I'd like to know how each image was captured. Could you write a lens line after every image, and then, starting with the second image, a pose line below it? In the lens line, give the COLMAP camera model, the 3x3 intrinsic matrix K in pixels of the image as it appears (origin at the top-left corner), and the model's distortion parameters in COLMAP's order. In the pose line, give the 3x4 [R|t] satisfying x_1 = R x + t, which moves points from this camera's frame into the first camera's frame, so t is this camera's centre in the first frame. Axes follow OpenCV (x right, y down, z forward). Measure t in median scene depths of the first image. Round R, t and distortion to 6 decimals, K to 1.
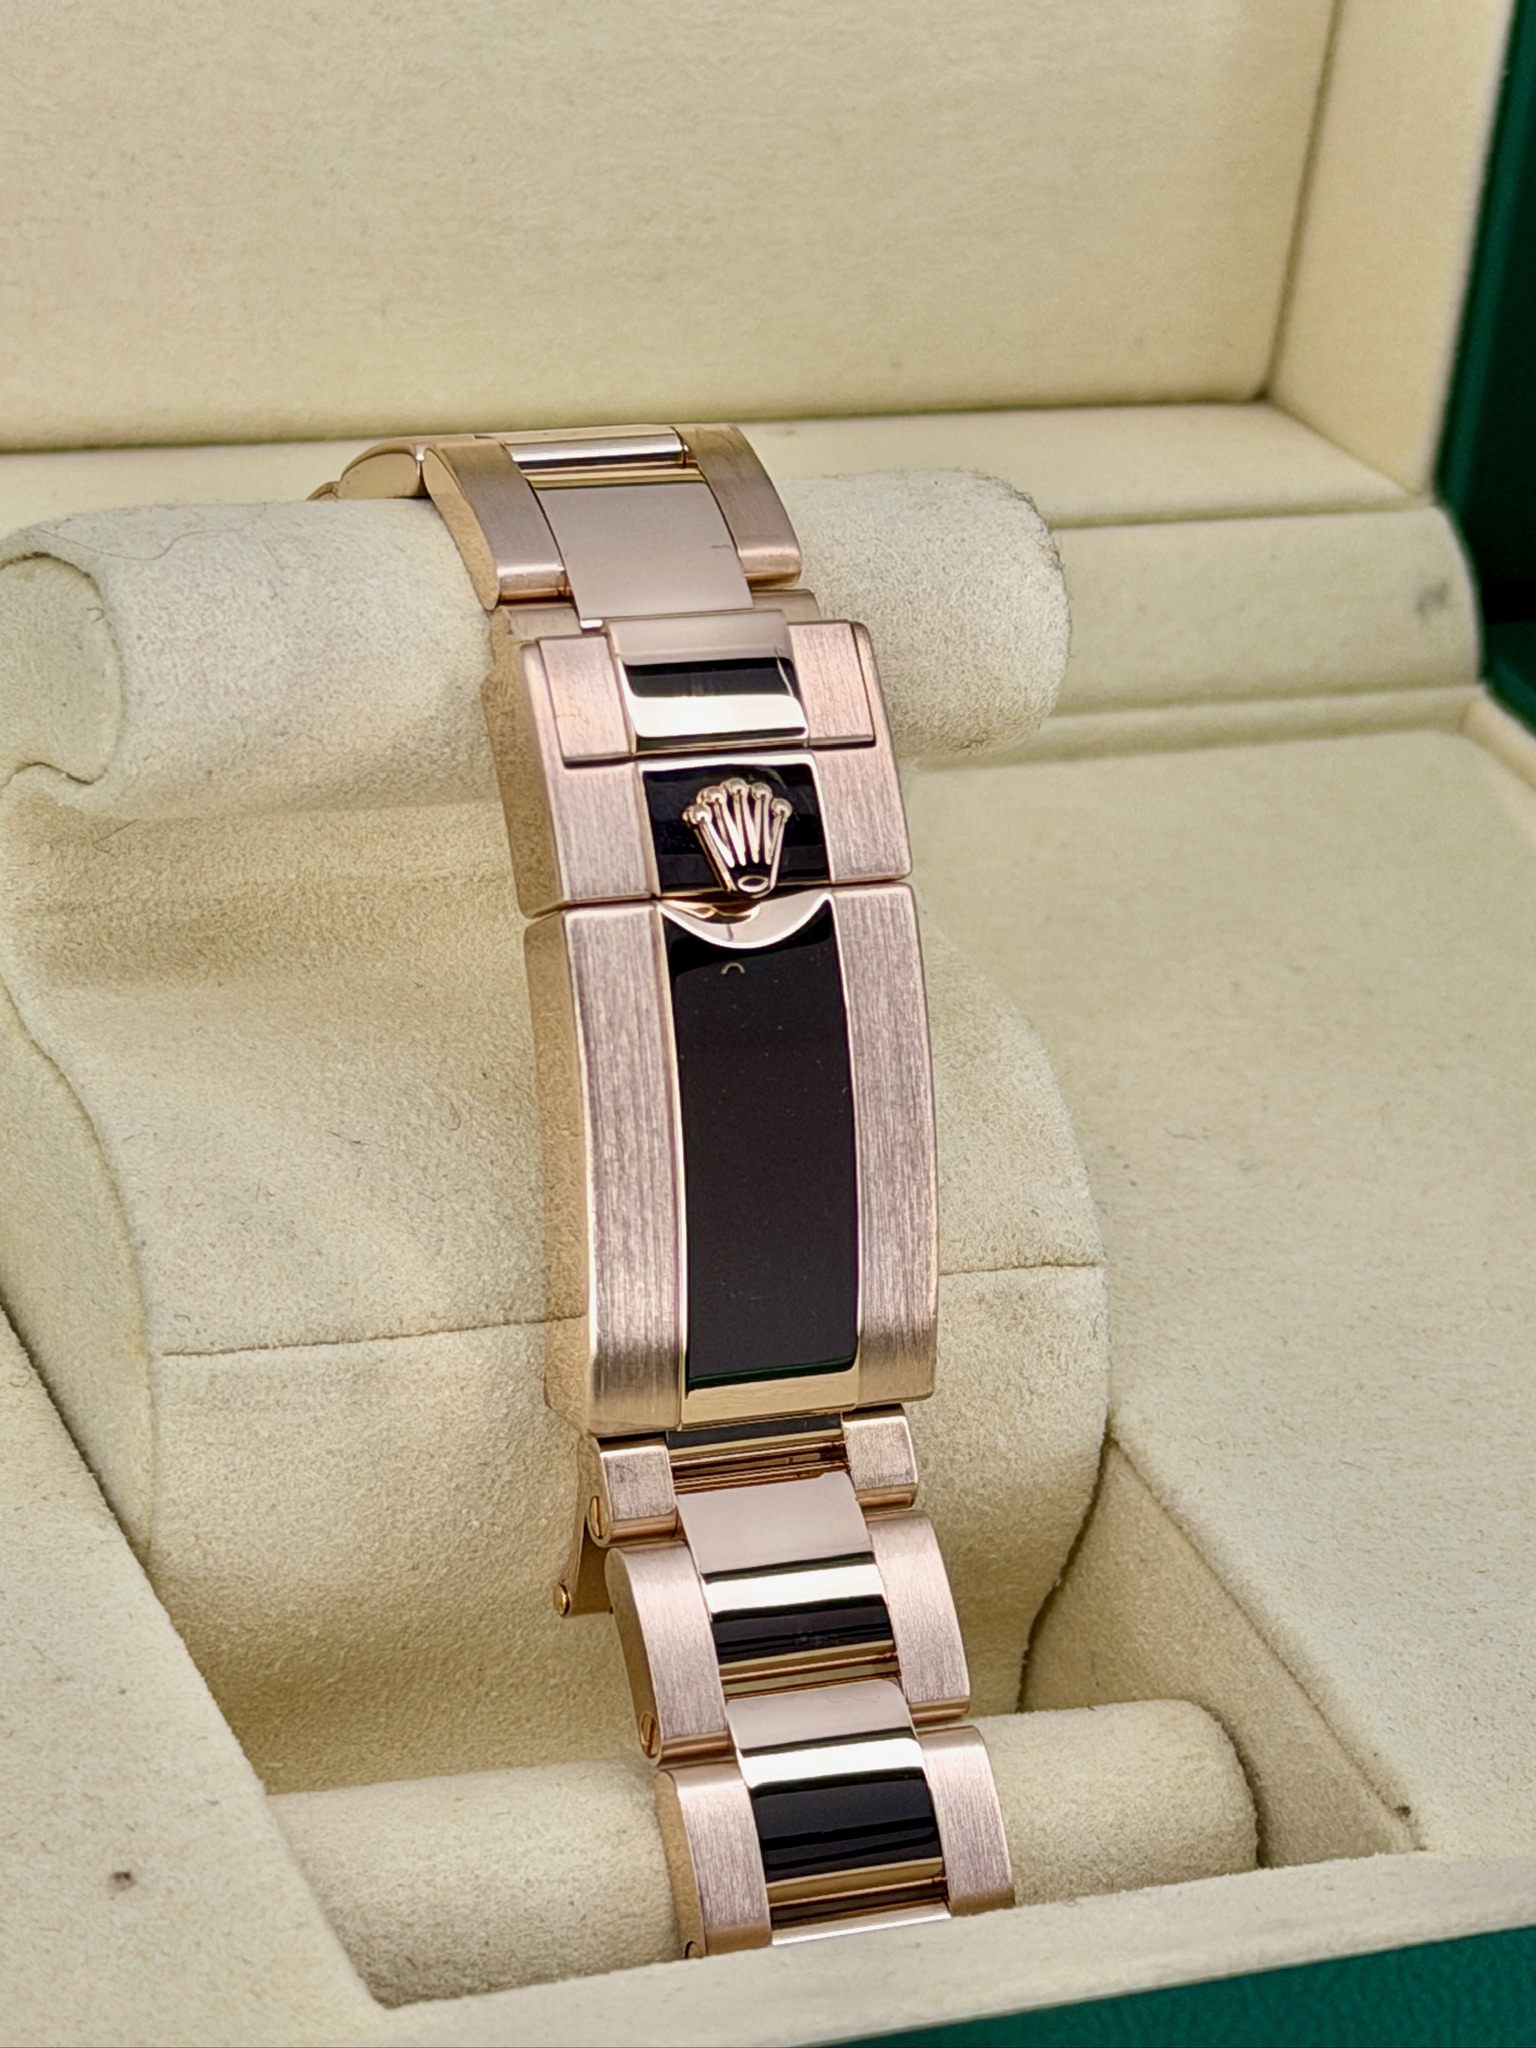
lens RADIAL K [[6418.2, 0, 761.4], [0, 6418.2, 1038.2], [0, 0, 1]] dist [0.468936, 0.000000]
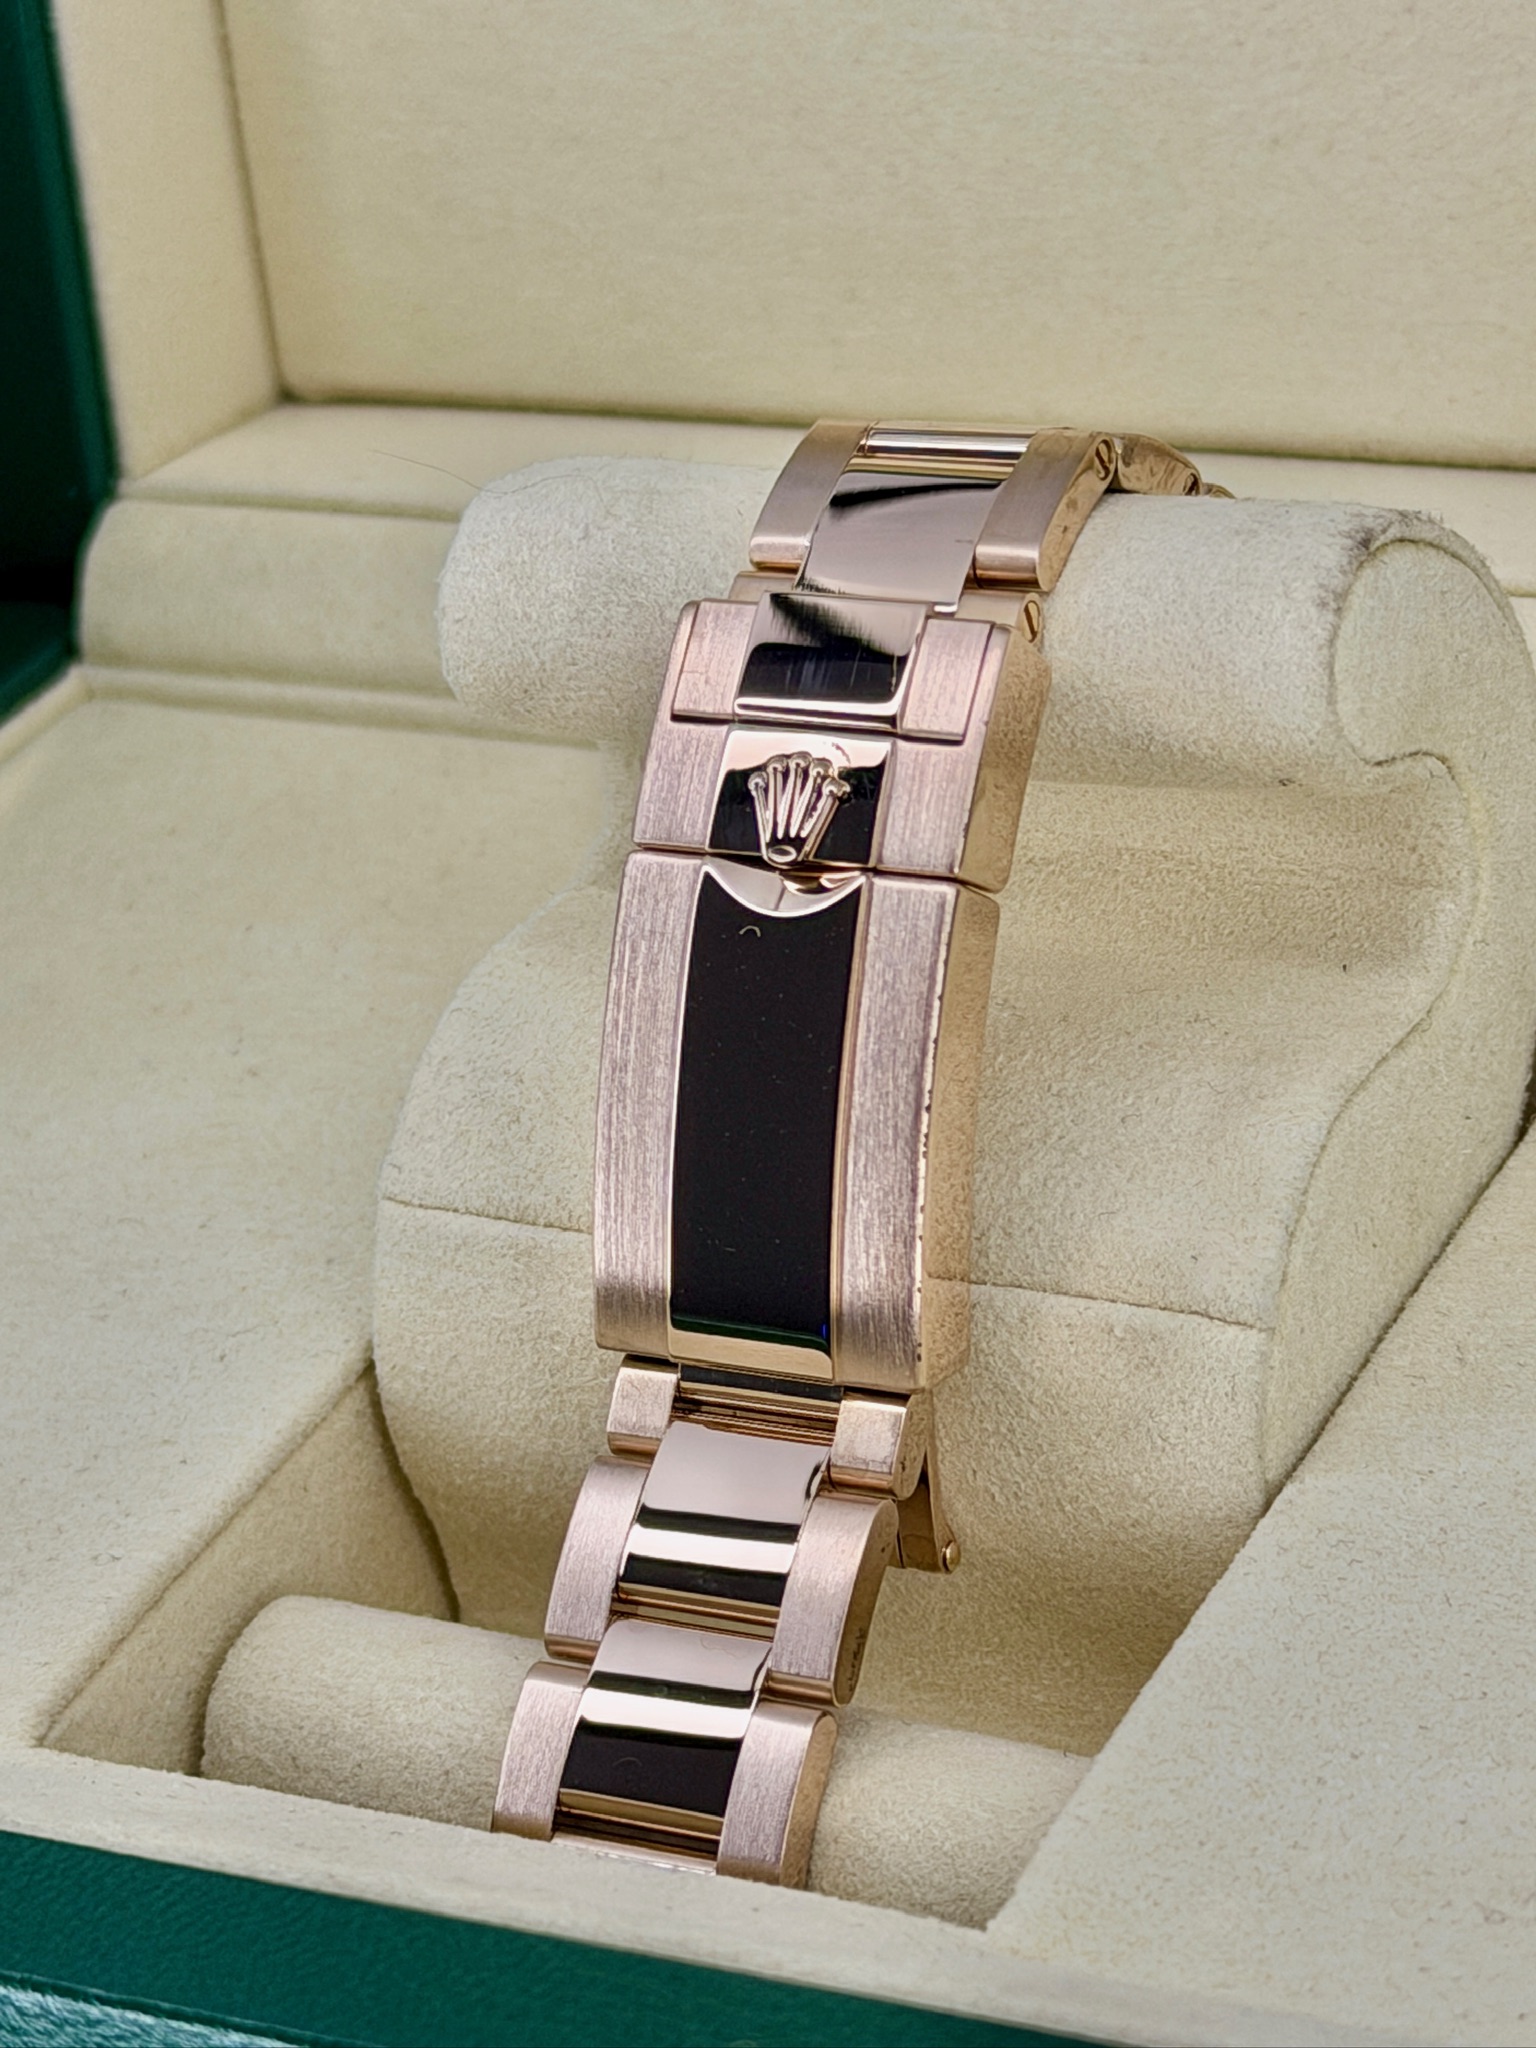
lens RADIAL K [[6418.2, 0, 762.3], [0, 6418.2, 1010.0], [0, 0, 1]] dist [0.468936, 0.000000]
pose [[0.584981, 0.152028, -0.796671, 0.823081], [-0.172504, 0.983122, 0.060942, -0.061758], [0.792489, 0.101780, 0.601333, 0.377127]]
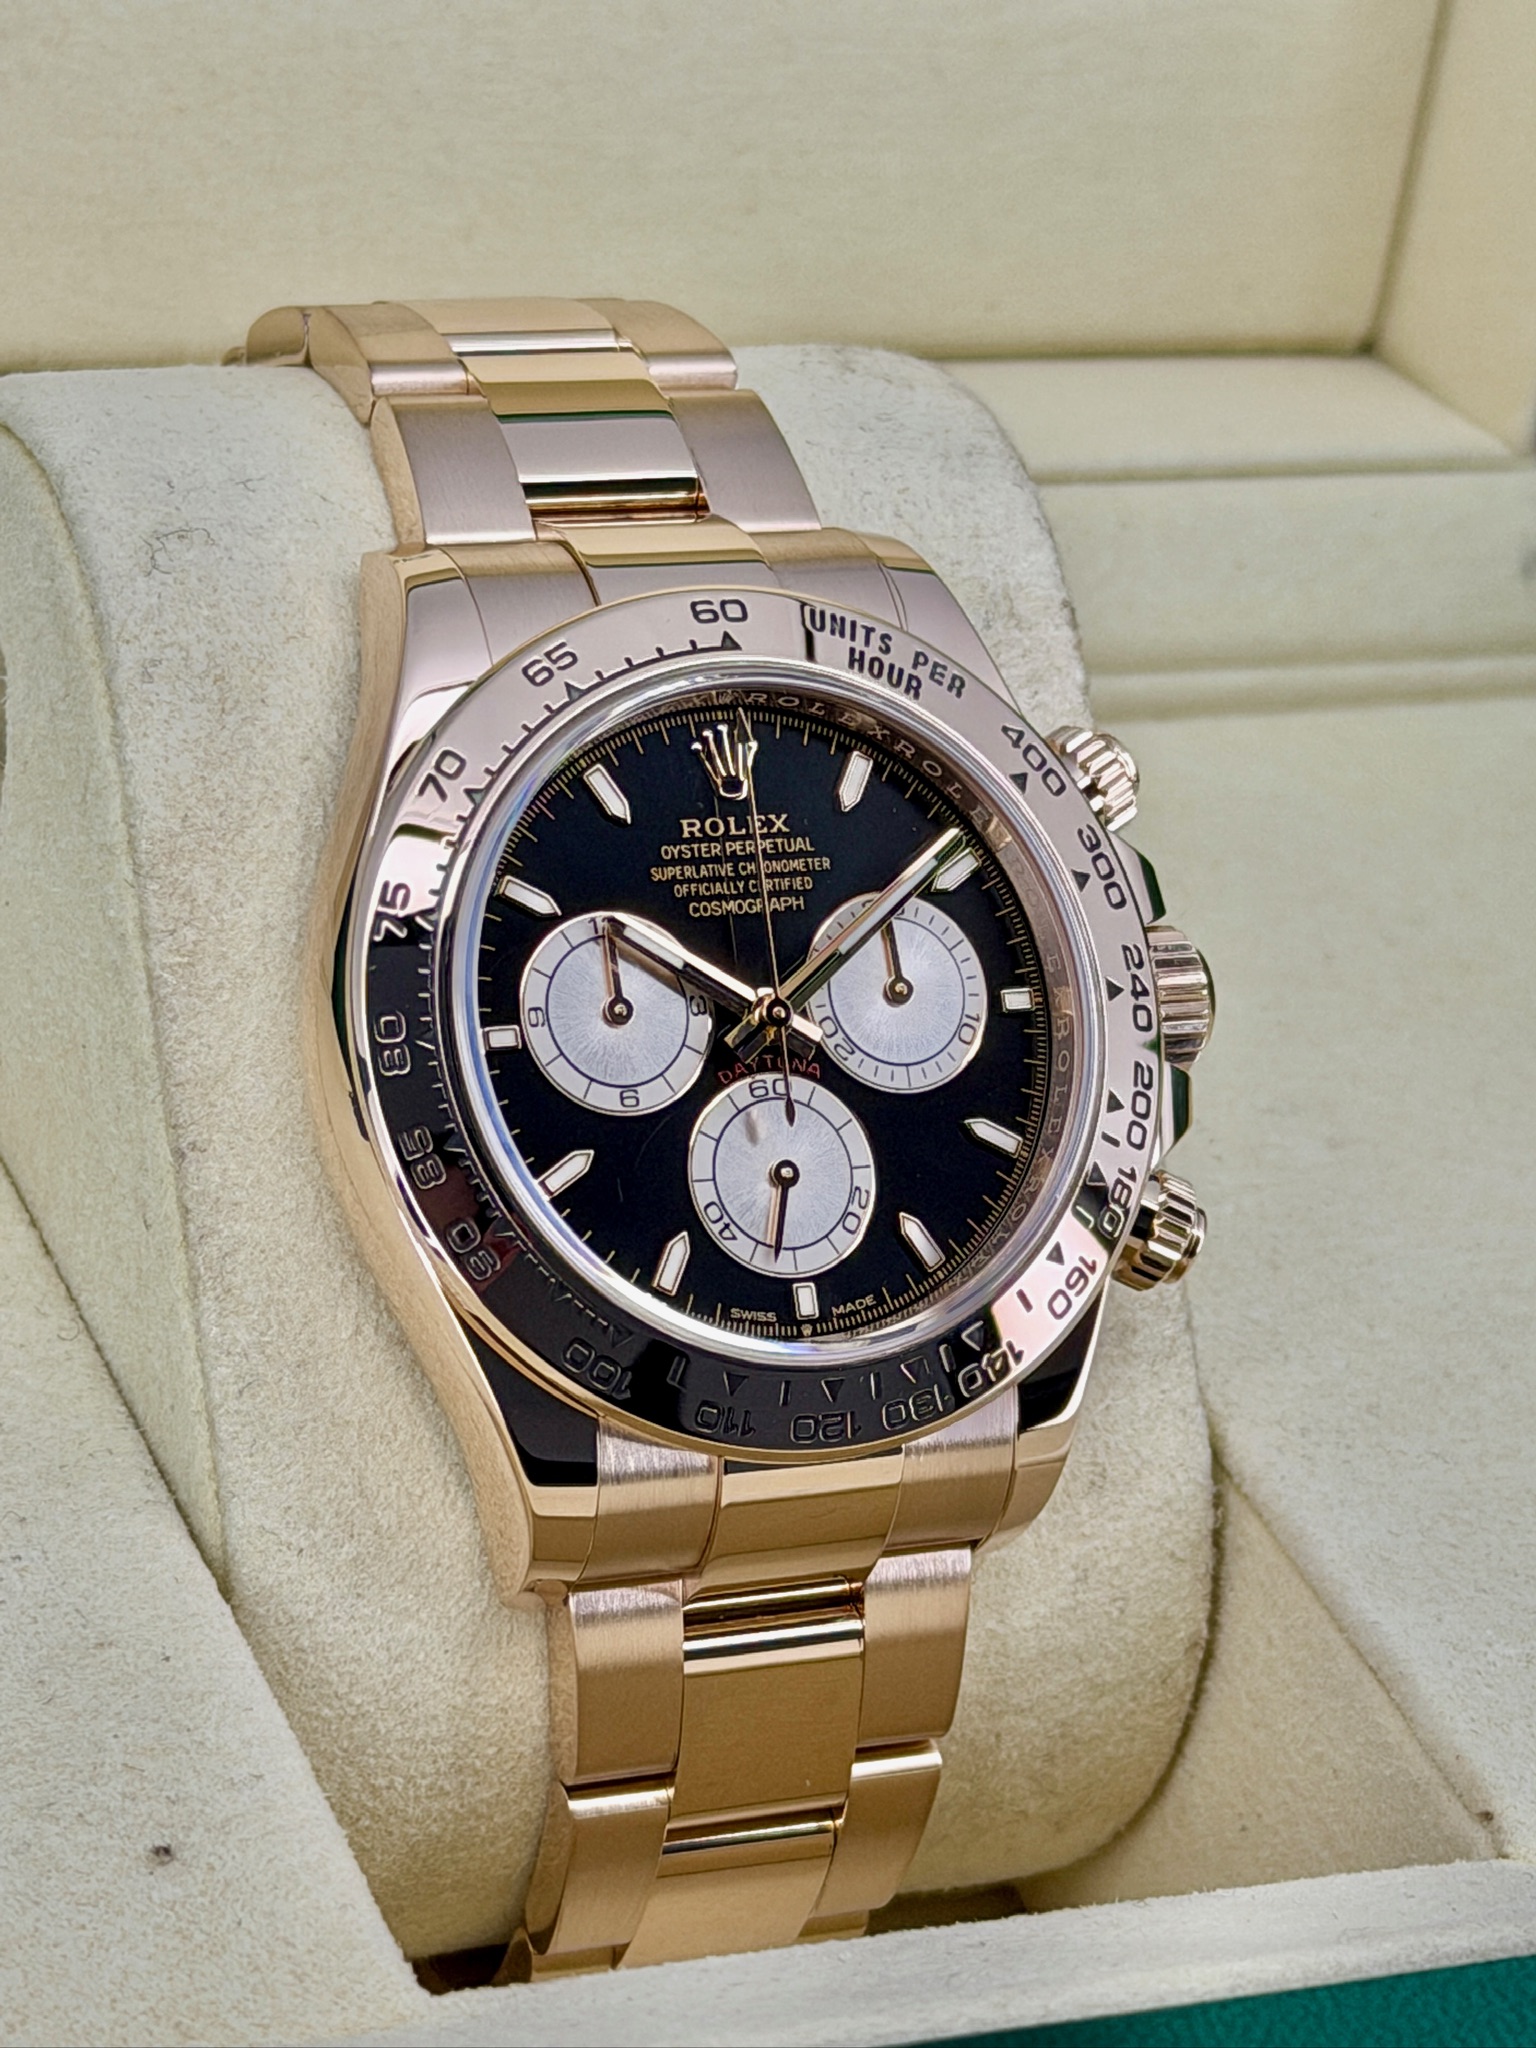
lens RADIAL K [[6418.2, 0, 782.7], [0, 6418.2, 1029.8], [0, 0, 1]] dist [0.468936, 0.000000]
pose [[0.999649, 0.026365, -0.002777, -0.006230], [-0.026342, 0.999623, 0.007795, -0.002910], [0.002982, -0.007719, 0.999966, 0.033186]]
